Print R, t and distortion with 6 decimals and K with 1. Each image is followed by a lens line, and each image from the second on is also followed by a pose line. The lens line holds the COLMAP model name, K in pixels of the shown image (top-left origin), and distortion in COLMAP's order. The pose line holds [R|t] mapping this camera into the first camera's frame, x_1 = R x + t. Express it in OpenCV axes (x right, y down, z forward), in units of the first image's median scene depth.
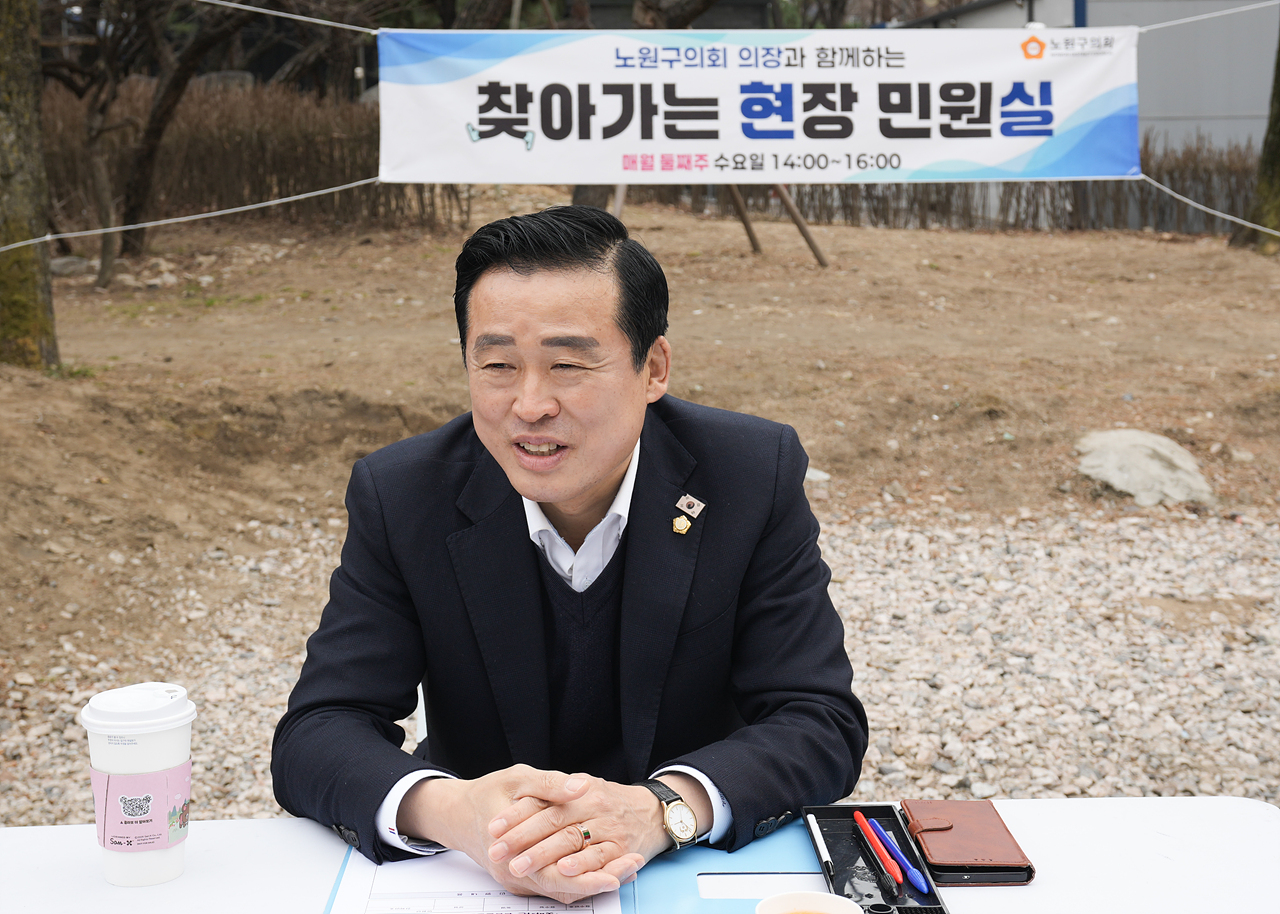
lens RADIAL K [[1921.1, 0, 674.1], [0, 1921.1, 293.2], [0, 0, 1]] dist [0.017574, 0.000086]
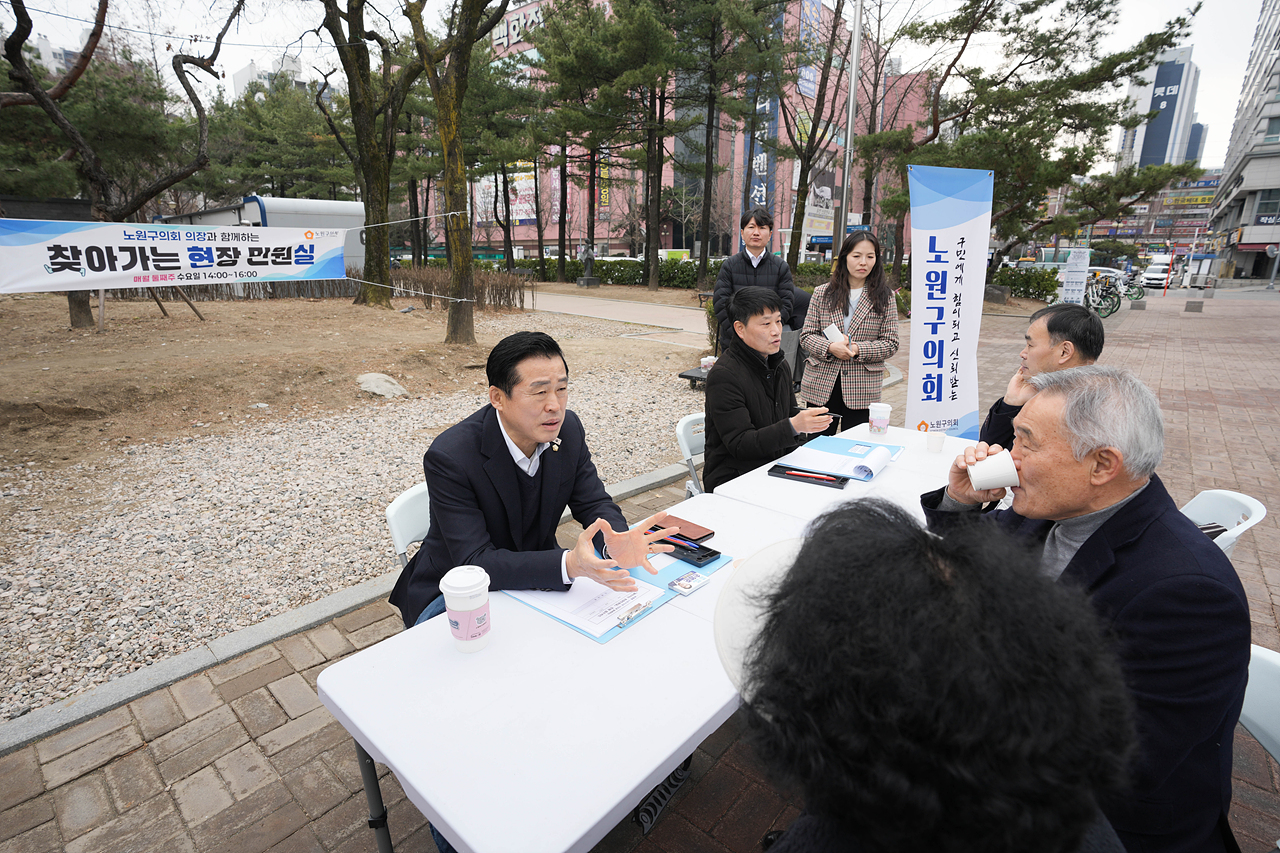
lens RADIAL K [[604.8, 0, 637.2], [0, 604.8, 429.8], [0, 0, 1]] dist [-0.084132, 0.024868]
pose [[0.684186, -0.180339, 0.706659, -0.140014], [0.038023, 0.976448, 0.212375, -0.020408], [-0.728315, -0.118434, 0.674930, 0.097771]]
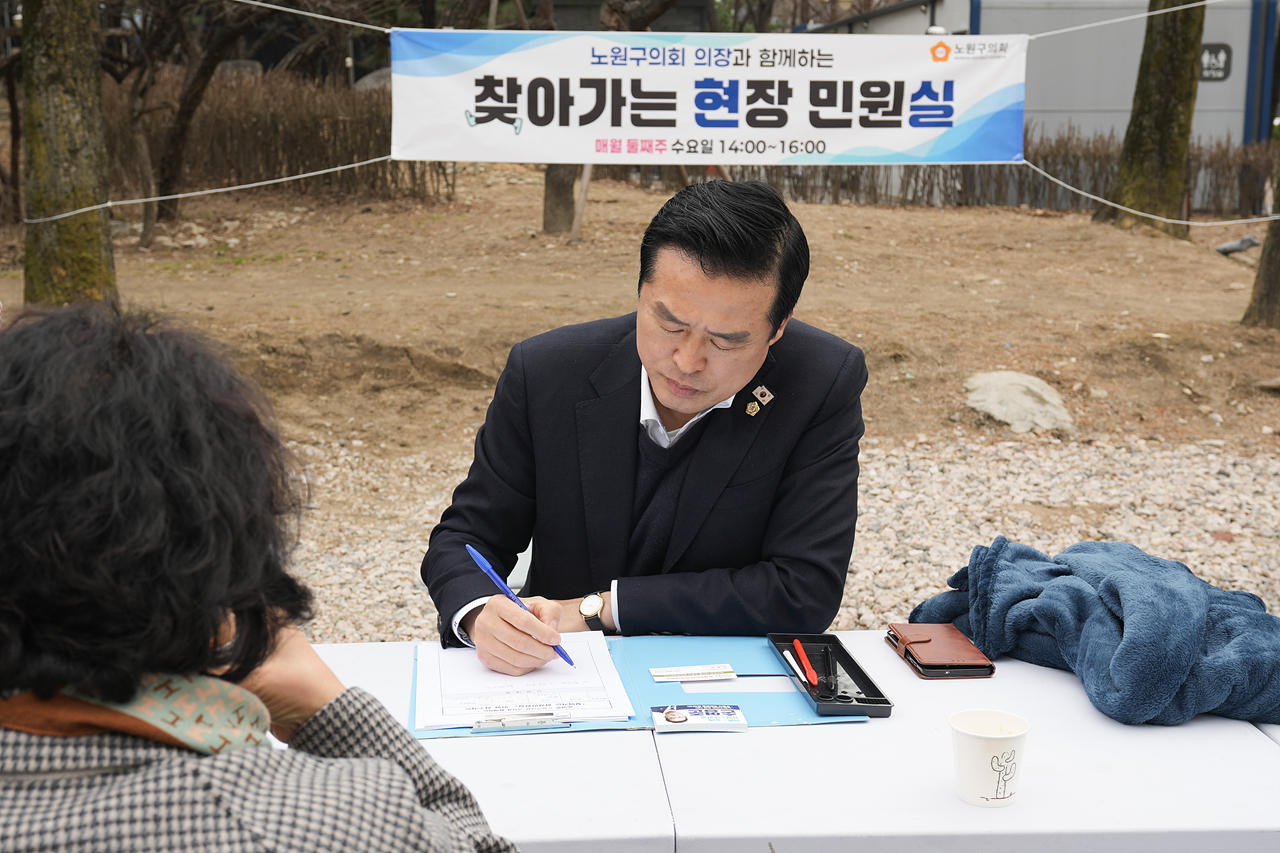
lens RADIAL K [[1638.5, 0, 677.0], [0, 1638.5, 430.4], [0, 0, 1]] dist [-0.003456, 0.154198]
pose [[0.999315, 0.004398, 0.036746, -0.011858], [-0.008227, 0.994470, 0.104698, 0.001038], [-0.036082, -0.104929, 0.993825, -0.032325]]
